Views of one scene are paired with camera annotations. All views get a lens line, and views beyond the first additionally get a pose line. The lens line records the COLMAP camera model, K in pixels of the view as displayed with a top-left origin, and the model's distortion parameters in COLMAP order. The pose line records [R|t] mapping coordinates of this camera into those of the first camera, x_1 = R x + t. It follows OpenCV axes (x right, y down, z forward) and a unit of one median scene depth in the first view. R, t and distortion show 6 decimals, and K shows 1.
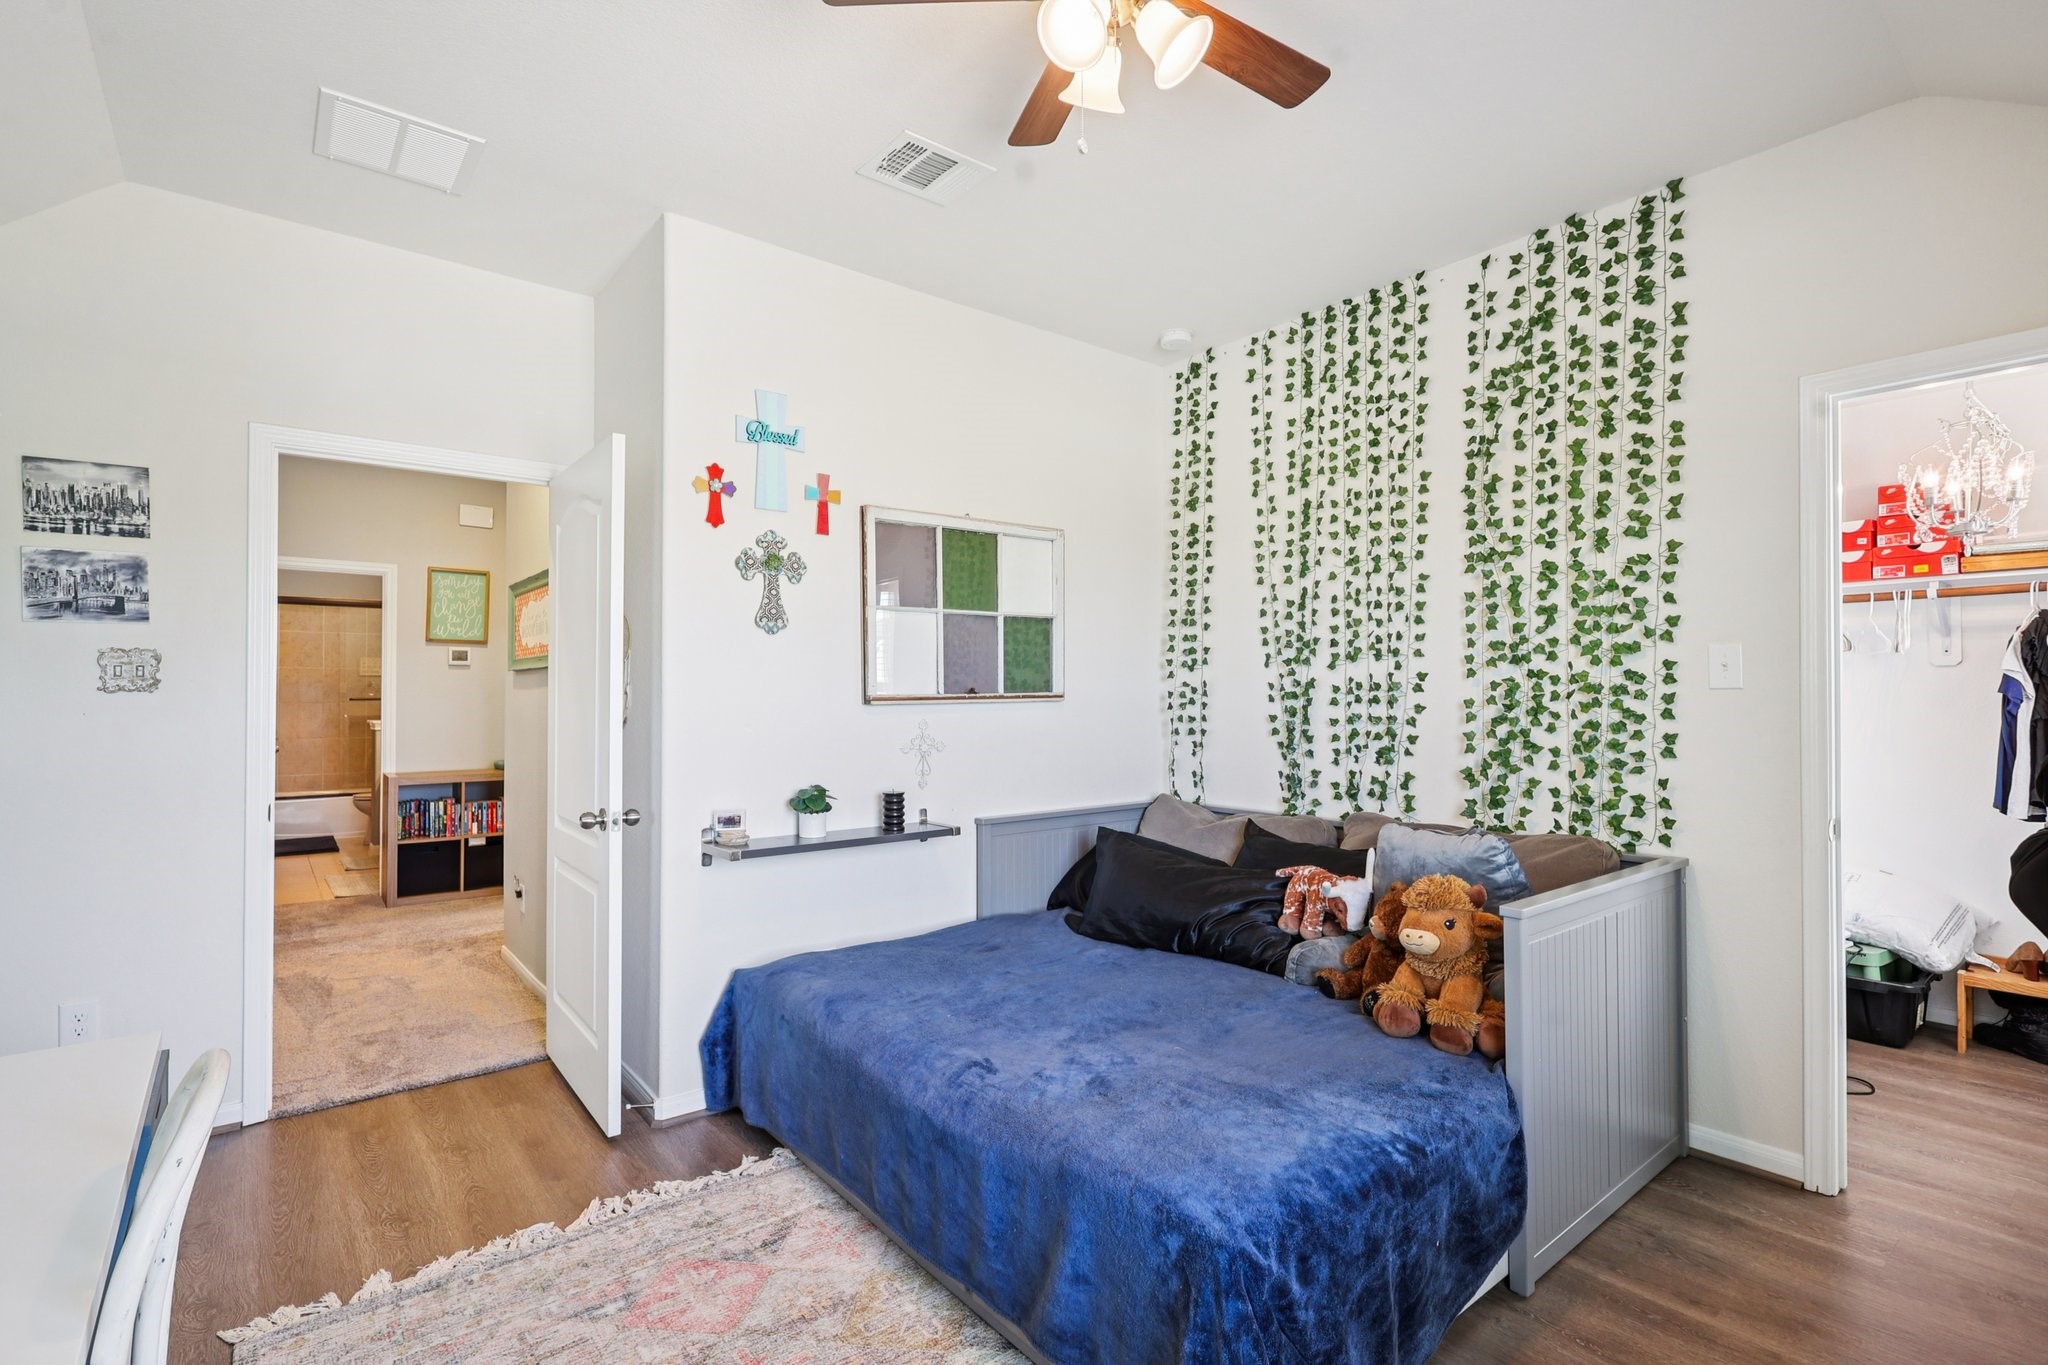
lens RADIAL K [[945.5, 0, 1018.5], [0, 945.5, 683.4], [0, 0, 1]] dist [-0.002256, -0.000408]
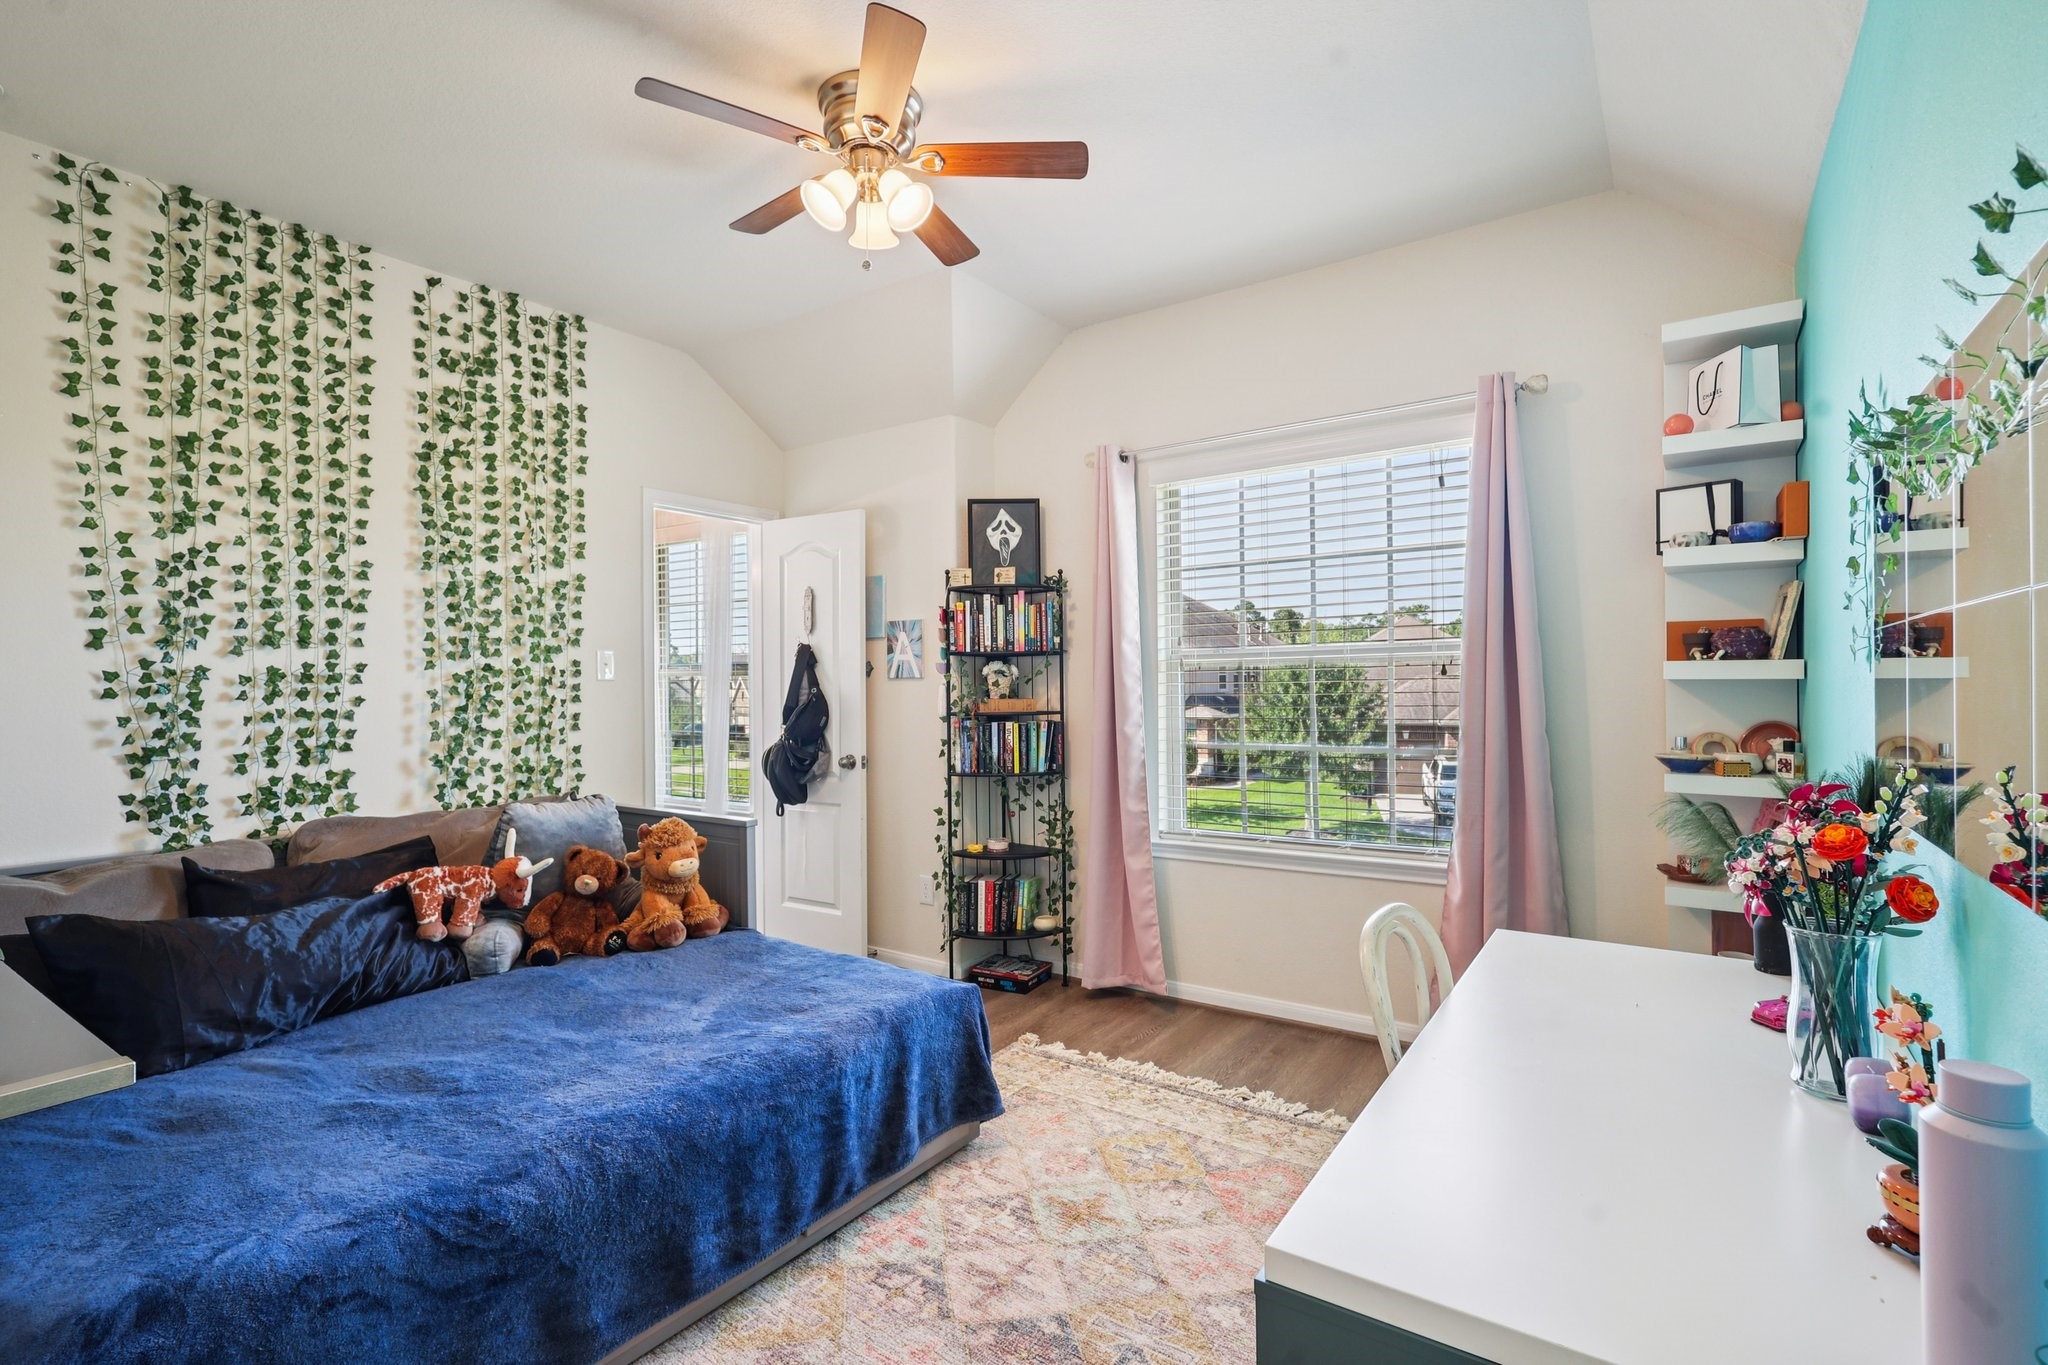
lens RADIAL K [[945.5, 0, 1018.5], [0, 945.5, 683.4], [0, 0, 1]] dist [-0.002256, -0.000408]
pose [[-0.270898, 0.002543, 0.962605, -0.729439], [-0.001589, 0.999994, -0.003088, 0.011625], [-0.962607, -0.002366, -0.270893, 0.667301]]
